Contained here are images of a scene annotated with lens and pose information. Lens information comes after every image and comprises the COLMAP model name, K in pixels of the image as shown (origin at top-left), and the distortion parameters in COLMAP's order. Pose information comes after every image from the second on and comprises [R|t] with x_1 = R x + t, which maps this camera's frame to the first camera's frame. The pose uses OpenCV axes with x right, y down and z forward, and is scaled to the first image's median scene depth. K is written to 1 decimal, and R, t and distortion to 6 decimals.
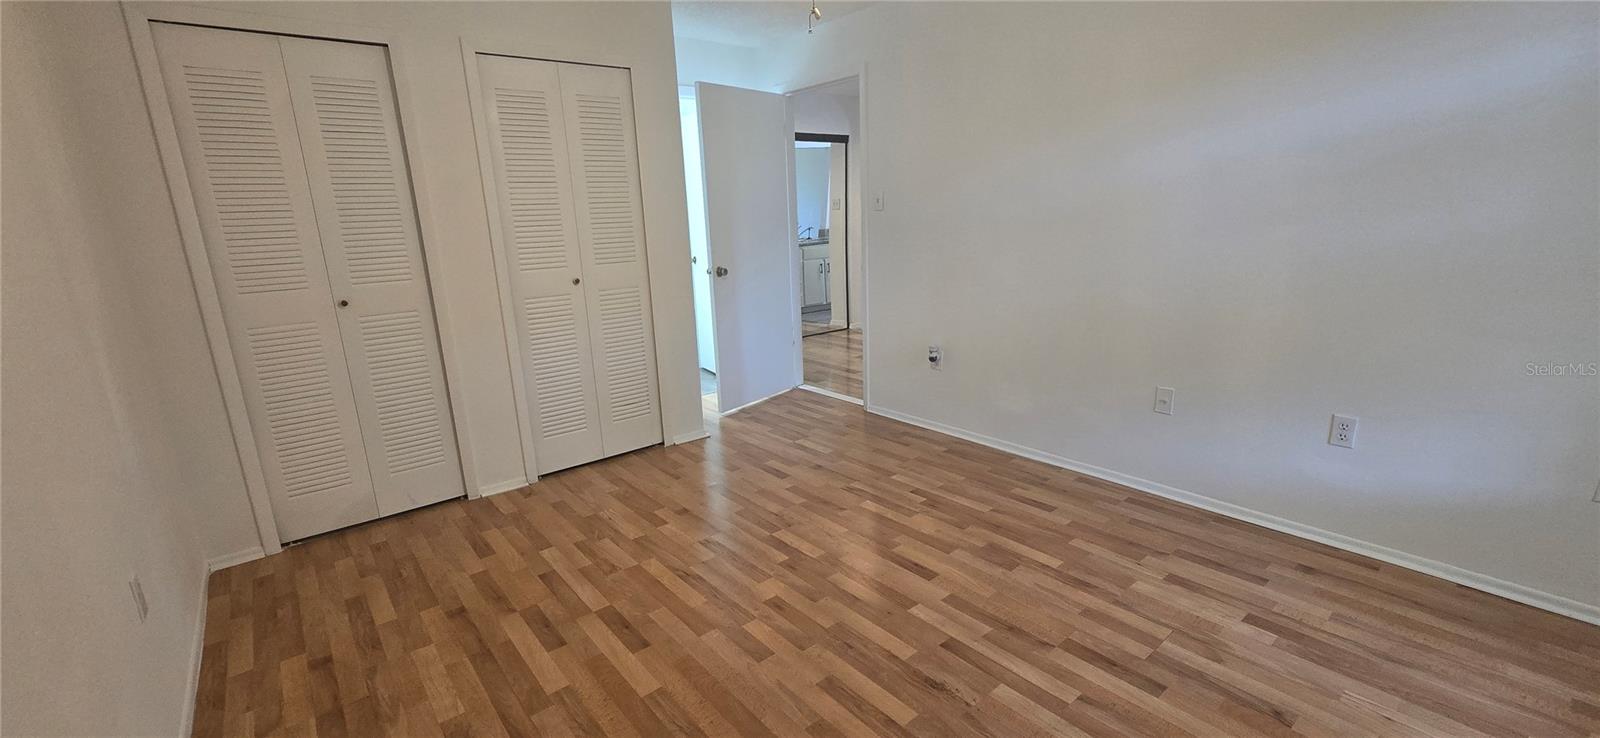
lens RADIAL K [[654.0, 0, 803.9], [0, 654.0, 373.8], [0, 0, 1]] dist [-0.001209, -0.000515]
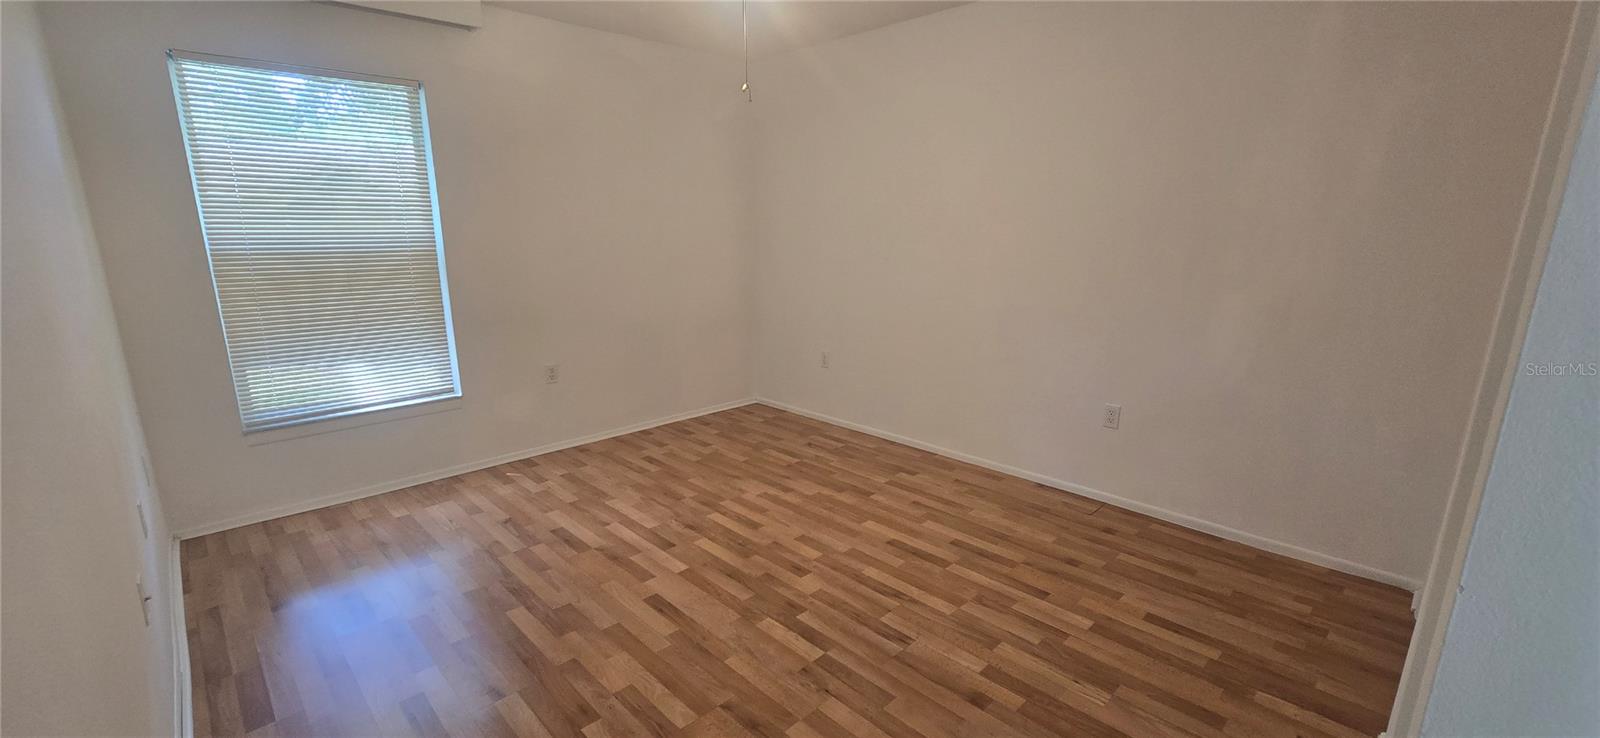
lens RADIAL K [[654.0, 0, 802.8], [0, 654.0, 381.0], [0, 0, 1]] dist [-0.001209, -0.000515]
pose [[-0.995486, 0.058837, -0.074470, 0.018512], [0.018012, 0.887517, 0.460423, -0.470591], [0.093183, 0.457003, -0.884570, 1.840101]]
